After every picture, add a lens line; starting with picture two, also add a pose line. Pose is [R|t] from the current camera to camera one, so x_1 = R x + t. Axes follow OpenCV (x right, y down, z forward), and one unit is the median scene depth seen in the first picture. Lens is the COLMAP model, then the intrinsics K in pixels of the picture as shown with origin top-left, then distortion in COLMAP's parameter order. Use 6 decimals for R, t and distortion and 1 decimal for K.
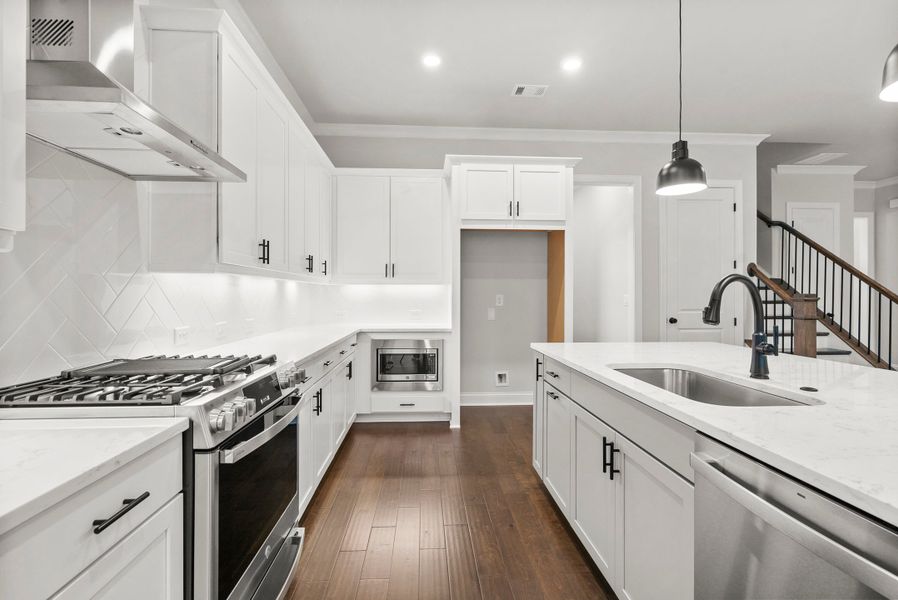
lens RADIAL K [[411.8, 0, 452.7], [0, 411.8, 293.7], [0, 0, 1]] dist [-0.002299, 0.002069]
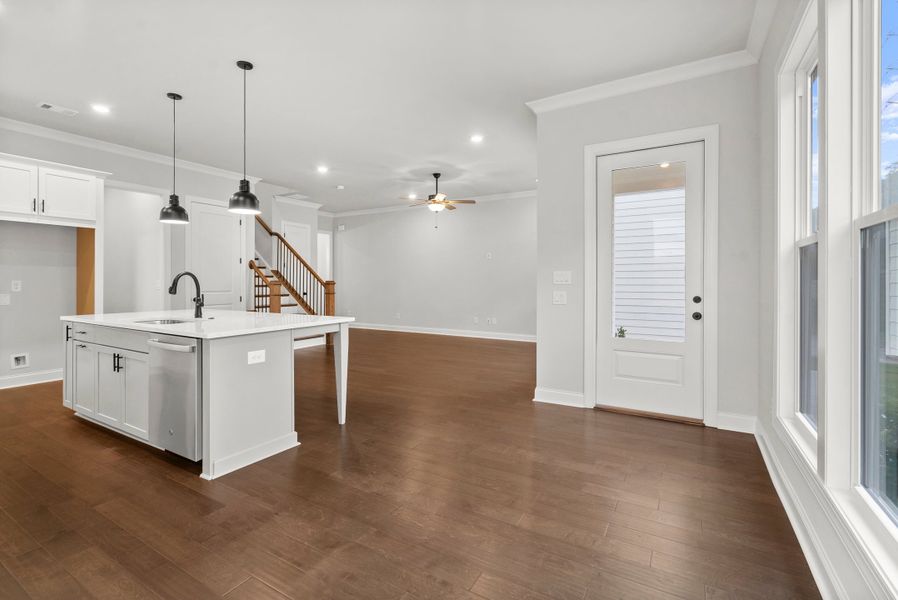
lens RADIAL K [[411.8, 0, 444.7], [0, 411.8, 284.3], [0, 0, 1]] dist [-0.002299, 0.002069]
pose [[0.578955, -0.003517, 0.815352, -0.132531], [-0.006176, 0.999943, 0.008699, -0.003554], [-0.815336, -0.010072, 0.578900, -0.588470]]
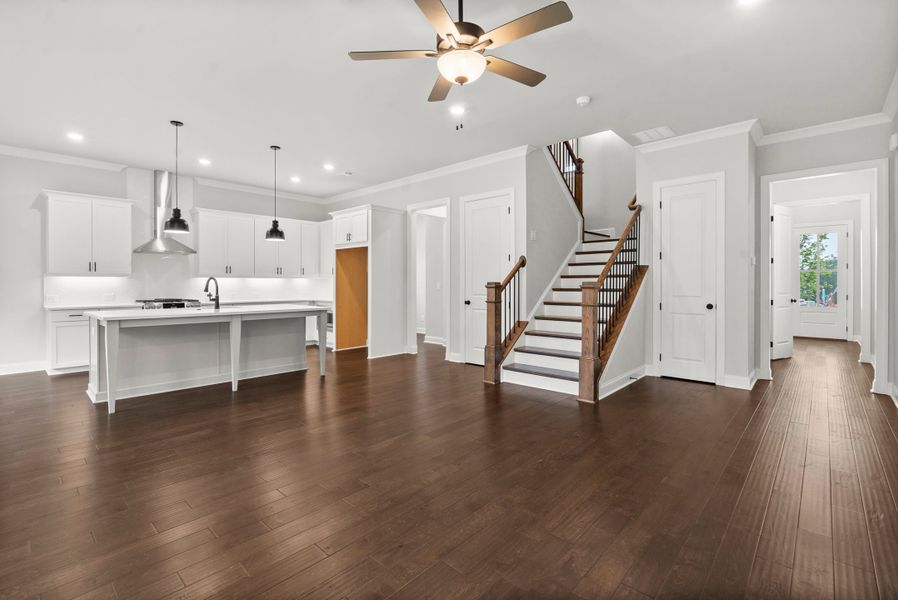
lens RADIAL K [[411.8, 0, 441.2], [0, 411.8, 293.6], [0, 0, 1]] dist [-0.002299, 0.002069]
pose [[0.683453, 0.016297, -0.729812, 1.782530], [0.004107, 0.999649, 0.026168, 0.001036], [0.729983, -0.020882, 0.683147, 0.032750]]
